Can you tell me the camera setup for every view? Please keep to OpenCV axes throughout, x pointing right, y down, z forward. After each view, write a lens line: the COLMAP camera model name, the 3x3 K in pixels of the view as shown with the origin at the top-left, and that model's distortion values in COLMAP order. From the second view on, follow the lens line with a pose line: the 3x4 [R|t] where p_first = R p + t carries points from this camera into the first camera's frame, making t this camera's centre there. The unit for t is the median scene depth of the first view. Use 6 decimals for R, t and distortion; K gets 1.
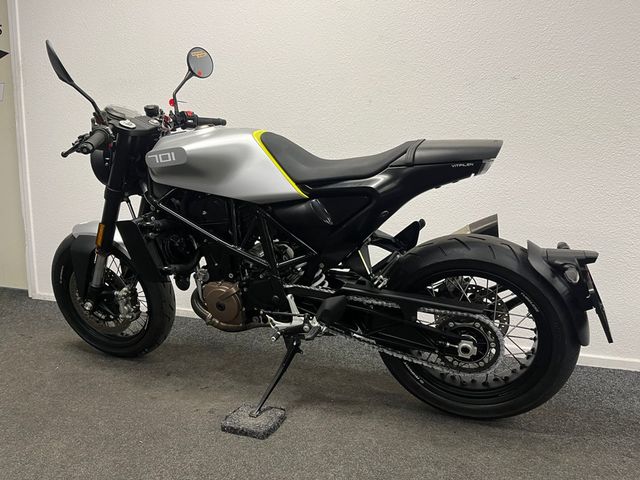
lens RADIAL K [[488.3, 0, 317.9], [0, 488.3, 241.3], [0, 0, 1]] dist [0.040967, -0.006819]
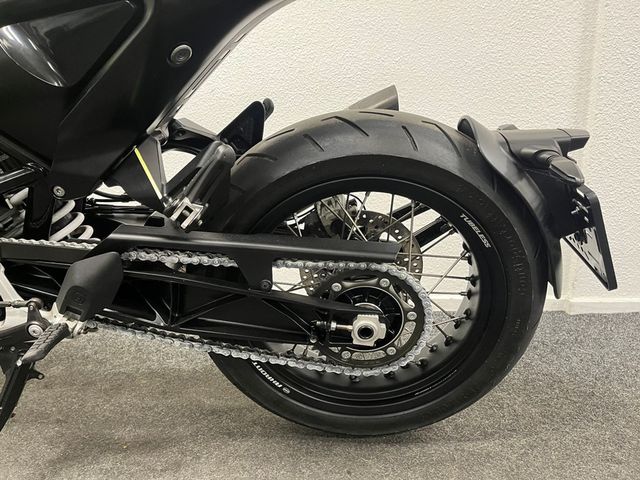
lens RADIAL K [[488.3, 0, 317.9], [0, 488.3, 241.3], [0, 0, 1]] dist [0.040967, -0.006819]
pose [[0.948309, -0.088268, 0.304826, 0.093348], [0.056172, 0.992060, 0.112520, 0.058466], [-0.312338, -0.089581, 0.945738, 0.490762]]
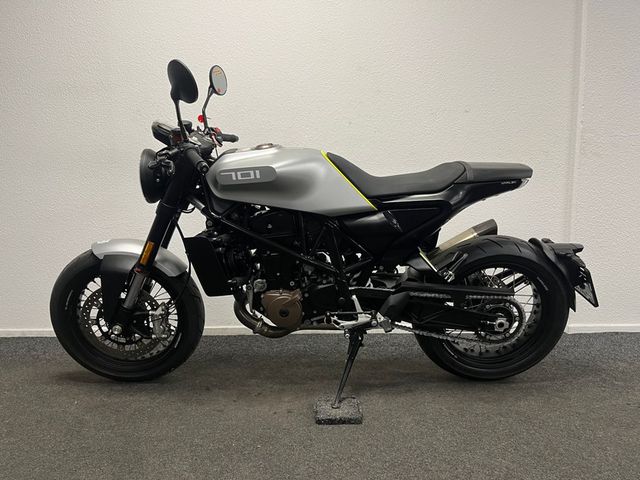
lens RADIAL K [[488.3, 0, 317.9], [0, 488.3, 241.3], [0, 0, 1]] dist [0.040967, -0.006819]
pose [[0.927181, -0.046998, 0.371653, -0.570438], [0.052503, 0.998610, -0.004703, -0.016332], [-0.370915, 0.023874, 0.928360, -0.023632]]
